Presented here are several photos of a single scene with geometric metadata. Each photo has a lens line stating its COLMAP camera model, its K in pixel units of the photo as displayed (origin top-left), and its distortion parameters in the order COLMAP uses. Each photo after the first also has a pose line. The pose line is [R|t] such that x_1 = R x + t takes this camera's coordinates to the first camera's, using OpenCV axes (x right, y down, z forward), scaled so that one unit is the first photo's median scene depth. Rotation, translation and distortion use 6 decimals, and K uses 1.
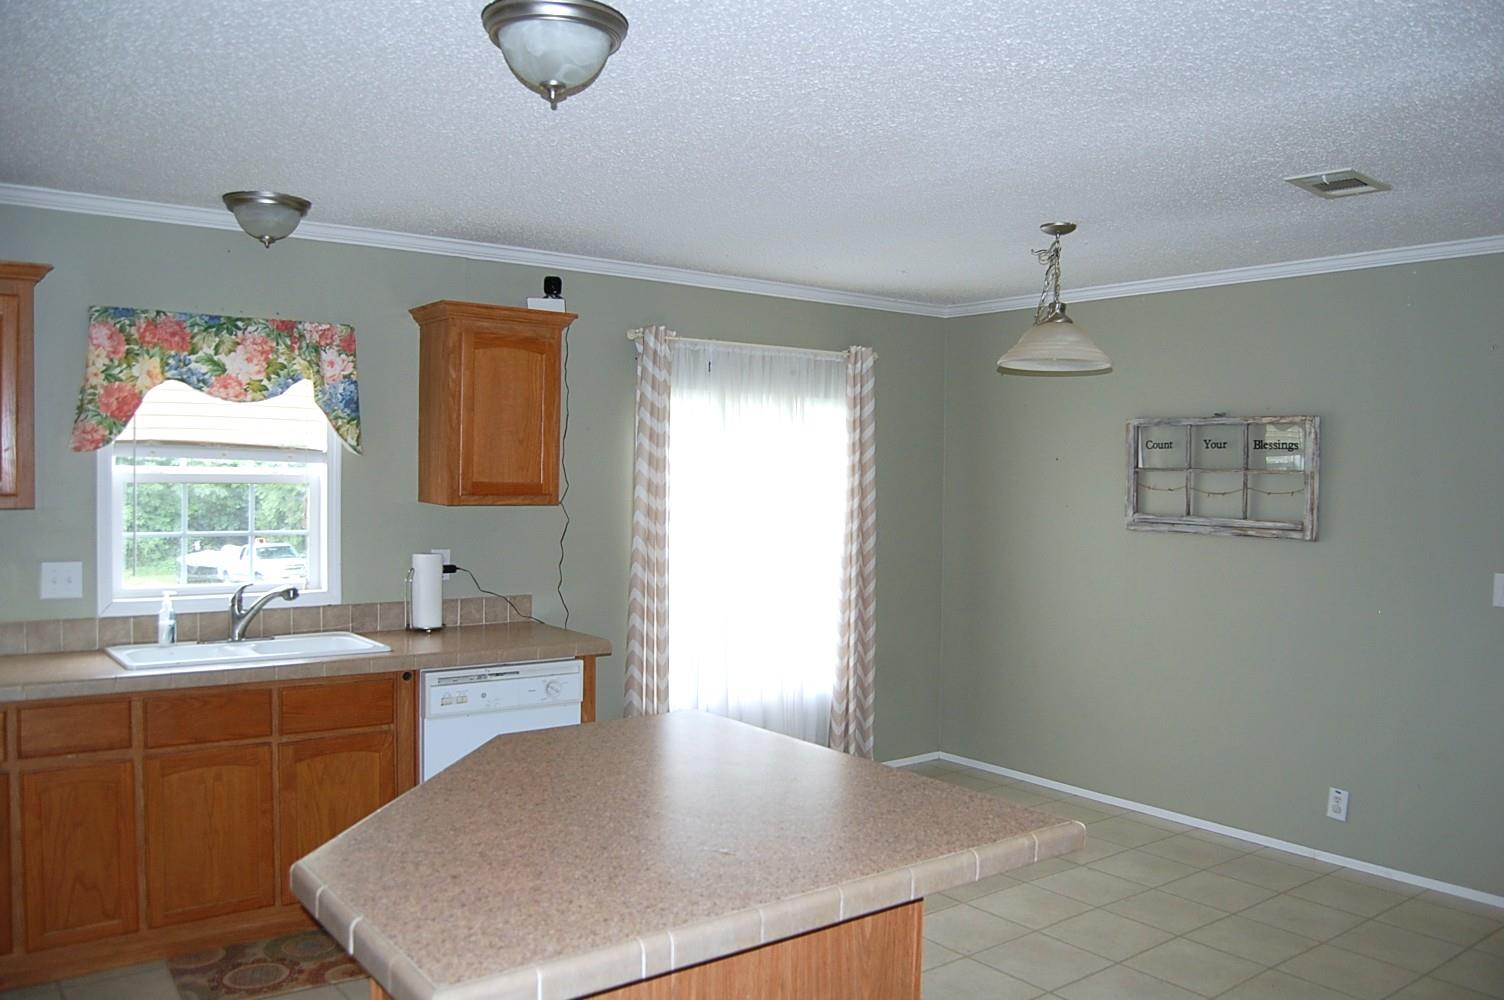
lens RADIAL K [[1174.3, 0, 759.1], [0, 1174.3, 503.1], [0, 0, 1]] dist [-0.082845, 0.012095]
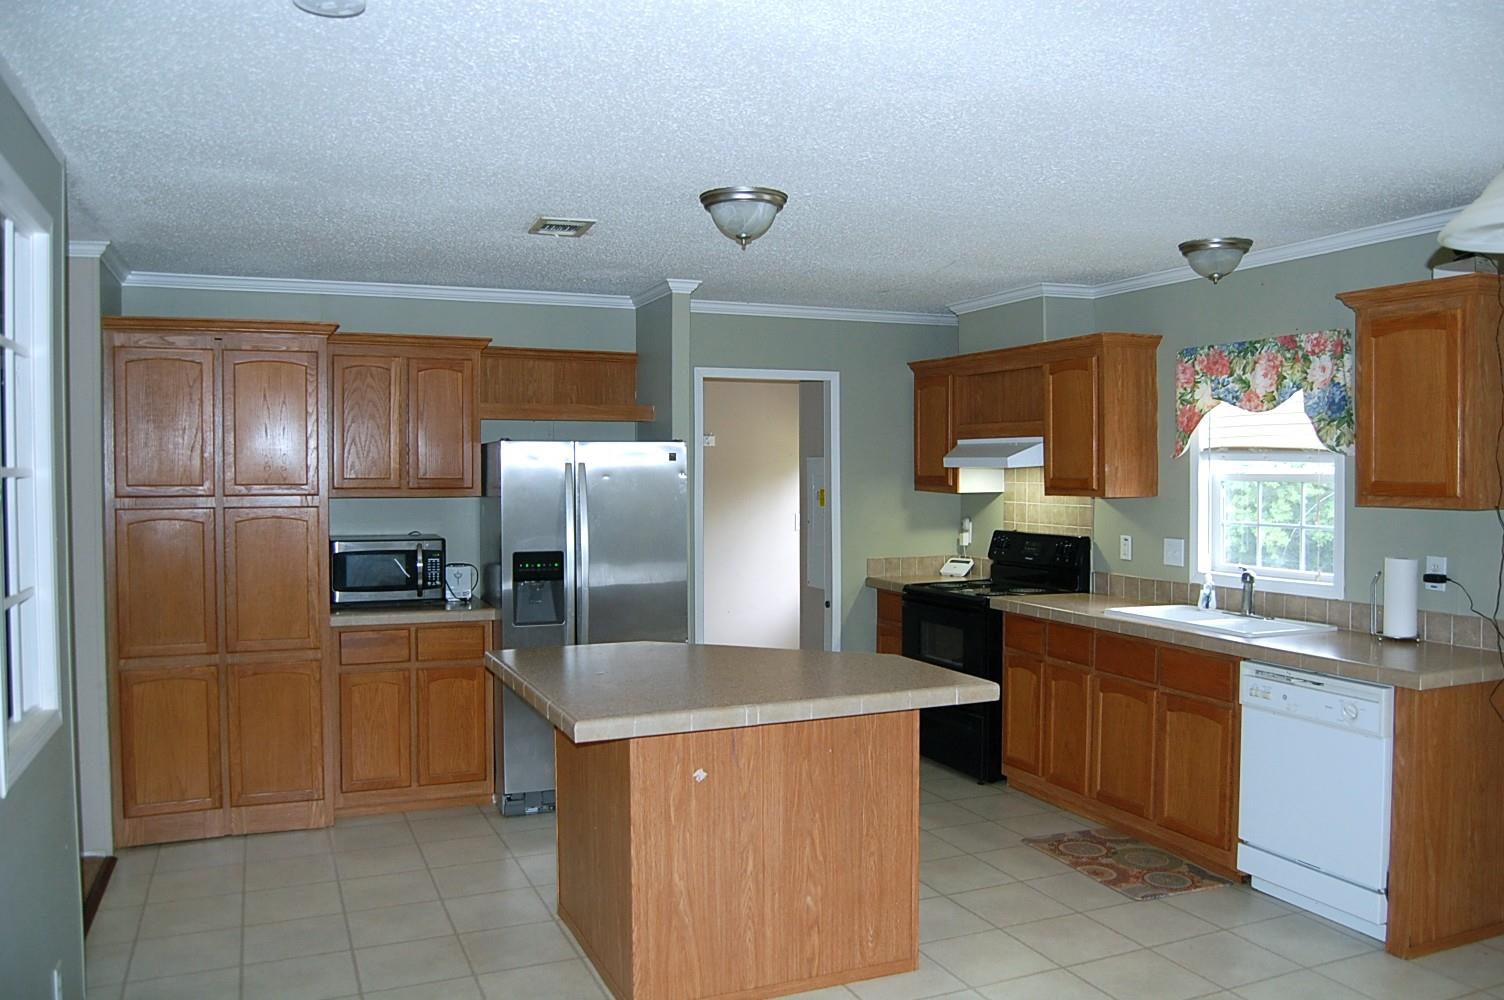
lens RADIAL K [[1174.3, 0, 759.1], [0, 1174.3, 503.1], [0, 0, 1]] dist [-0.082845, 0.012095]
pose [[-0.238520, 0.014237, -0.971033, 0.814172], [-0.027019, 0.999408, 0.021290, -0.007333], [0.970762, 0.031314, -0.237994, 0.800079]]
